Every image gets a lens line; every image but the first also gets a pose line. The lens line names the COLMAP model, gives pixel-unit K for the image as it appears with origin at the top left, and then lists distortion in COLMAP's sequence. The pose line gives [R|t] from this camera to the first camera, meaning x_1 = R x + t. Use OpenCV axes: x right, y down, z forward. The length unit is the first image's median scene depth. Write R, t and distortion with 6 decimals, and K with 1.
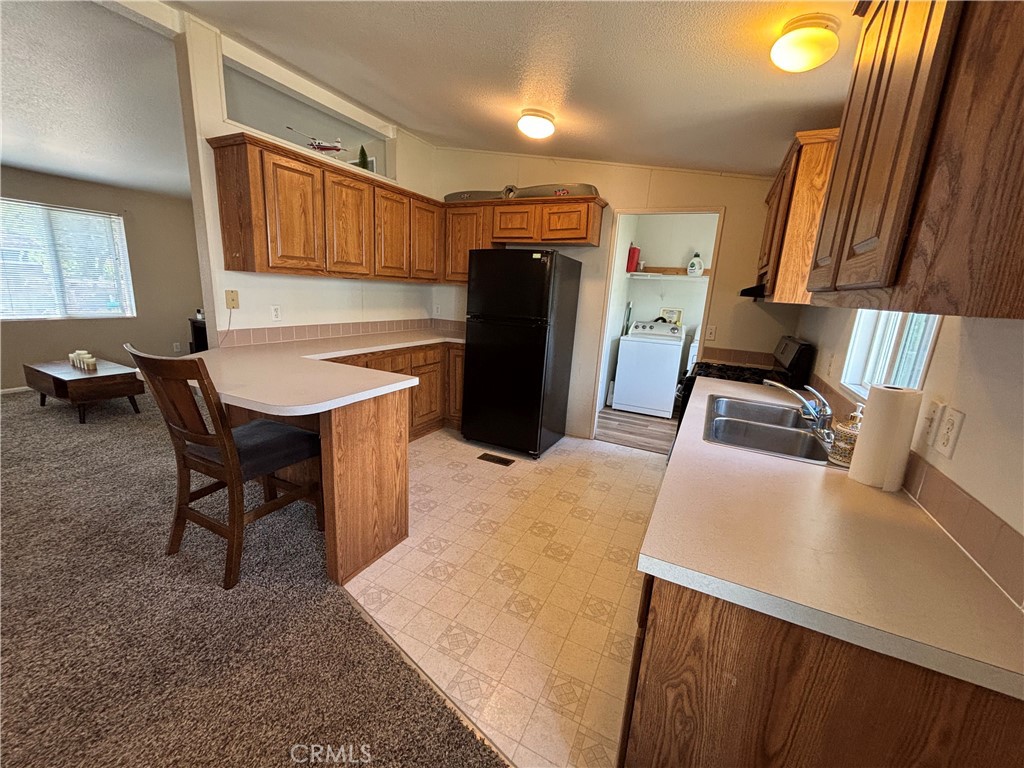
lens RADIAL K [[415.9, 0, 506.2], [0, 415.9, 382.8], [0, 0, 1]] dist [-0.001391, -0.000452]
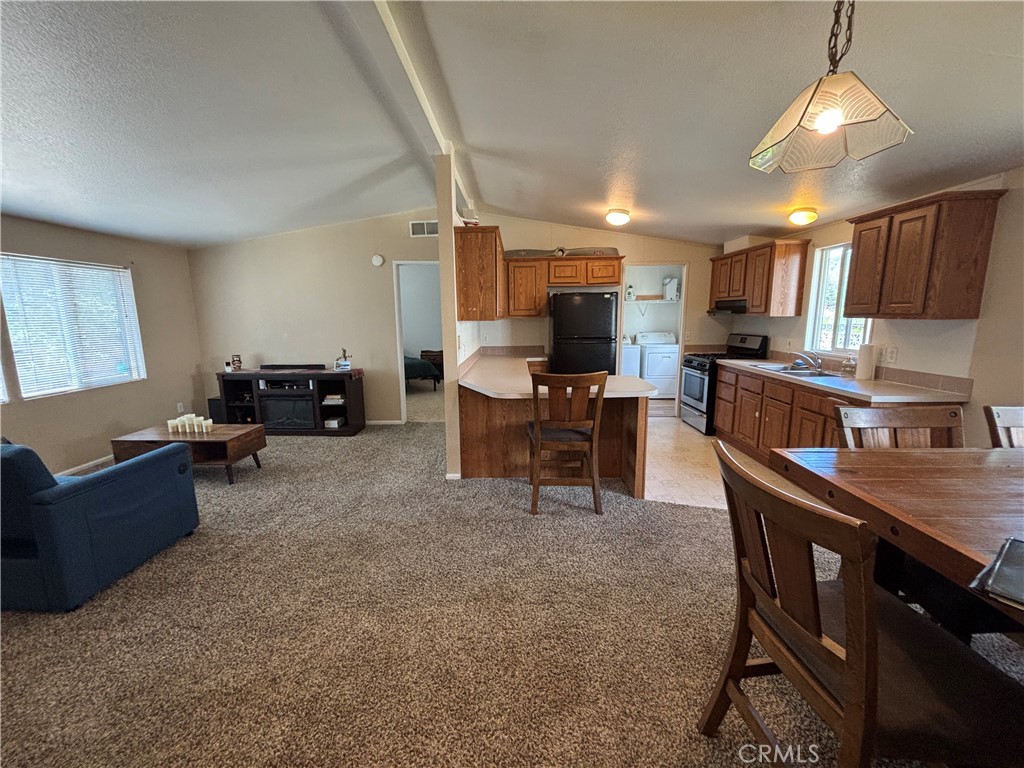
lens RADIAL K [[411.4, 0, 511.4], [0, 411.4, 383.0], [0, 0, 1]] dist [0.000636, 0.000060]
pose [[0.896426, -0.137911, 0.421191, -0.591431], [0.157383, 0.987469, -0.011631, -0.017494], [-0.414309, 0.076715, 0.906898, -0.128830]]
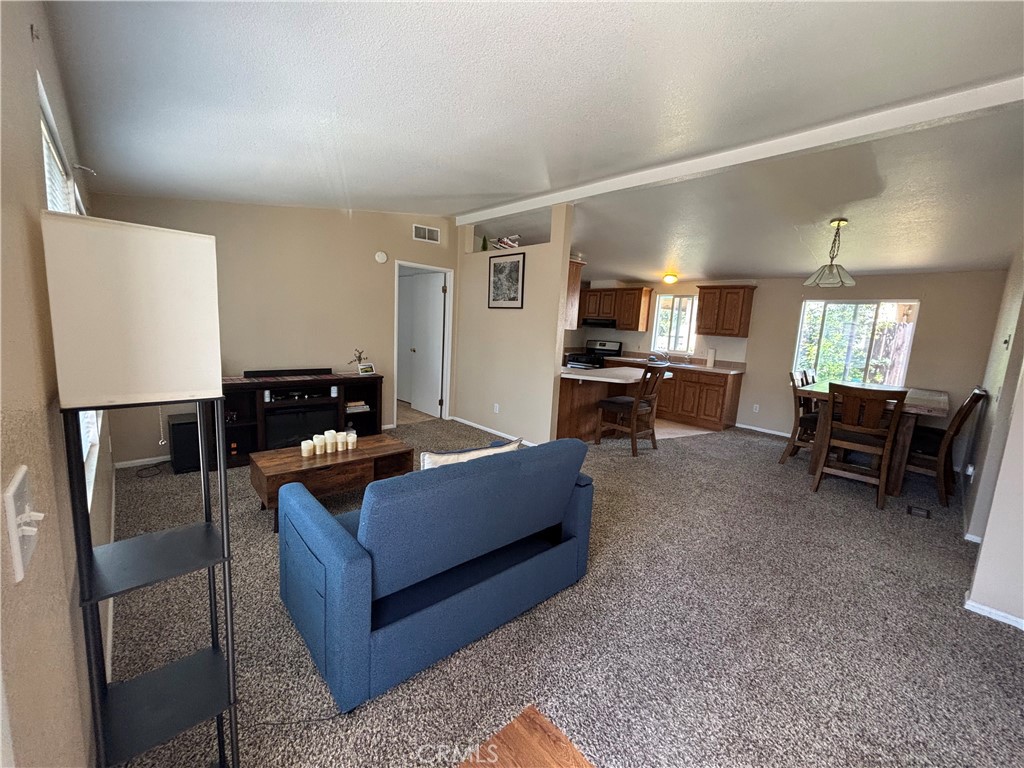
lens RADIAL K [[415.9, 0, 506.2], [0, 415.9, 382.8], [0, 0, 1]] dist [-0.001391, -0.000452]
pose [[0.353019, -0.177587, 0.918608, -1.273820], [0.177507, 0.976702, 0.120602, -0.160188], [-0.918623, 0.120485, 0.376318, 0.310265]]
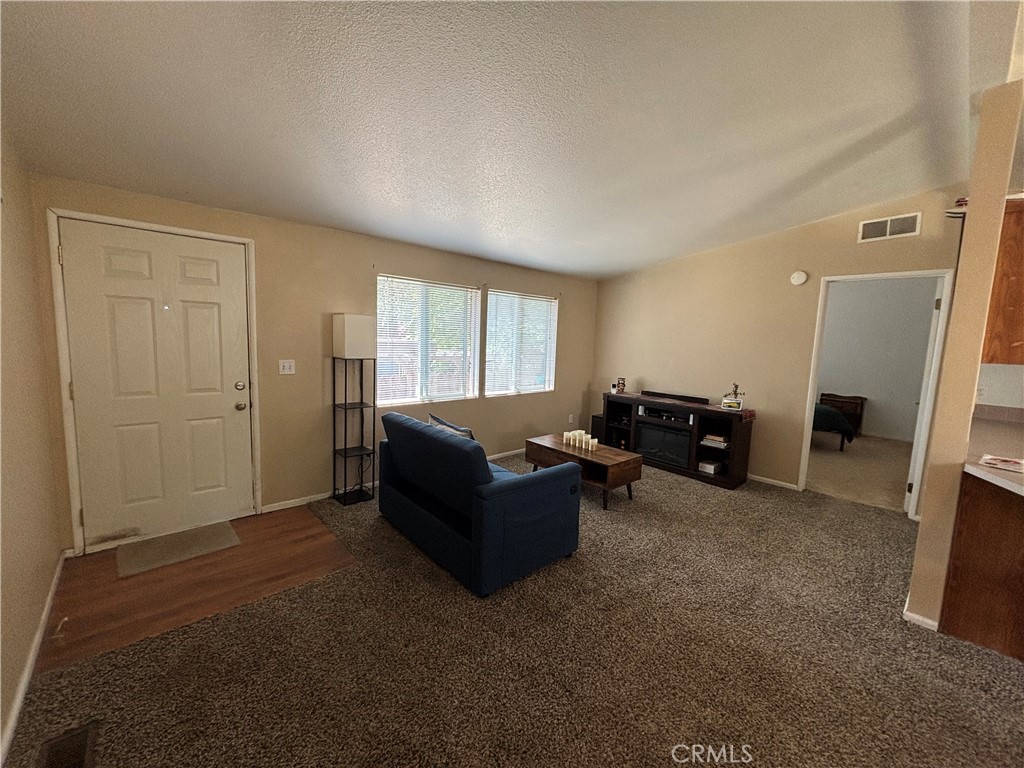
lens RADIAL K [[411.4, 0, 511.4], [0, 411.4, 383.0], [0, 0, 1]] dist [0.000636, 0.000060]
pose [[0.933755, 0.011472, -0.357728, -0.650640], [-0.057668, 0.991250, -0.118739, -0.050658], [0.353236, 0.131502, 0.926246, -0.002718]]
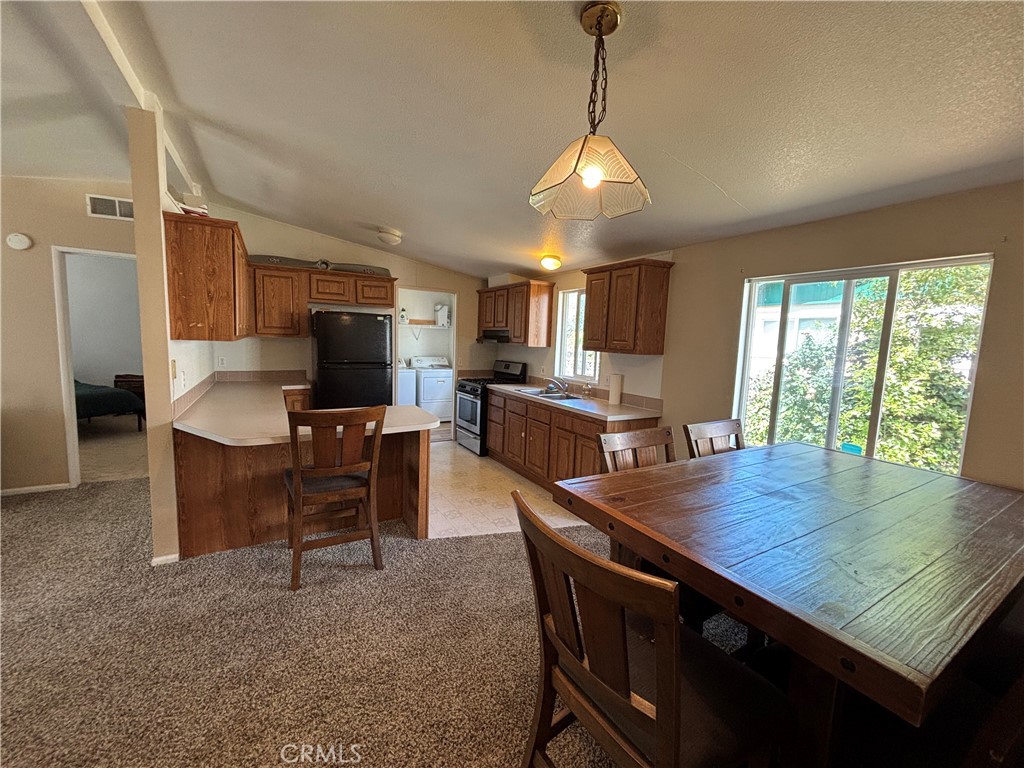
lens RADIAL K [[411.4, 0, 511.4], [0, 411.4, 383.0], [0, 0, 1]] dist [0.000636, 0.000060]
pose [[0.547450, -0.127755, 0.827029, -0.559822], [0.181172, 0.982933, 0.031911, -0.033187], [-0.816991, 0.132365, 0.561253, -0.082699]]
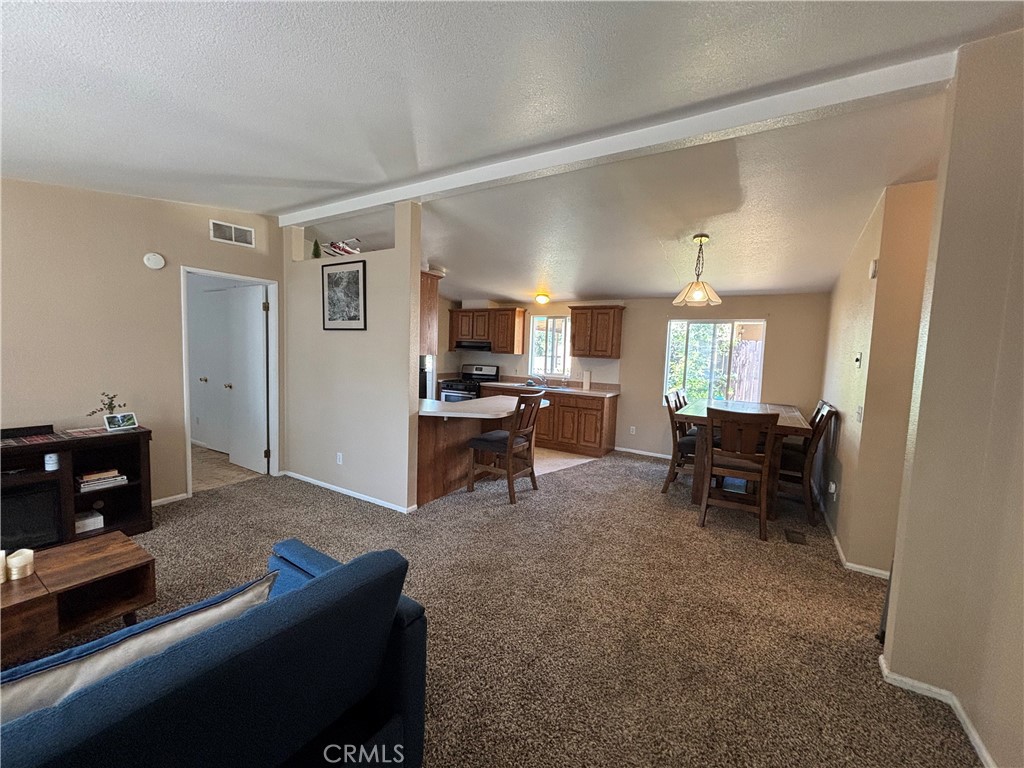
lens RADIAL K [[410.3, 0, 512.0], [0, 410.3, 384.0], [0, 0, 1]] dist [0.009122, -0.009159]
pose [[0.079406, -0.140935, 0.986829, -1.079211], [0.192592, 0.973472, 0.123531, -0.151429], [-0.978061, 0.180246, 0.104443, 0.295469]]
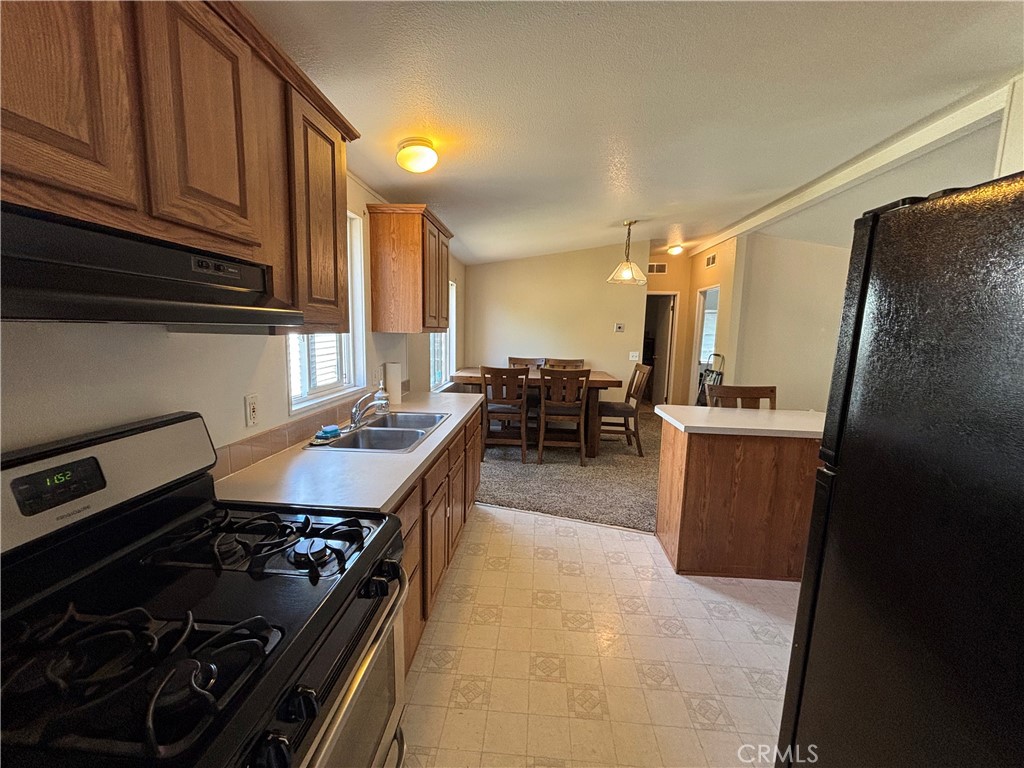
lens RADIAL K [[410.3, 0, 512.0], [0, 410.3, 384.0], [0, 0, 1]] dist [0.009122, -0.009159]
pose [[-0.917682, -0.032086, -0.396019, 0.276996], [-0.166191, 0.936348, 0.309246, -0.161908], [0.360889, 0.349604, -0.864602, 0.750169]]
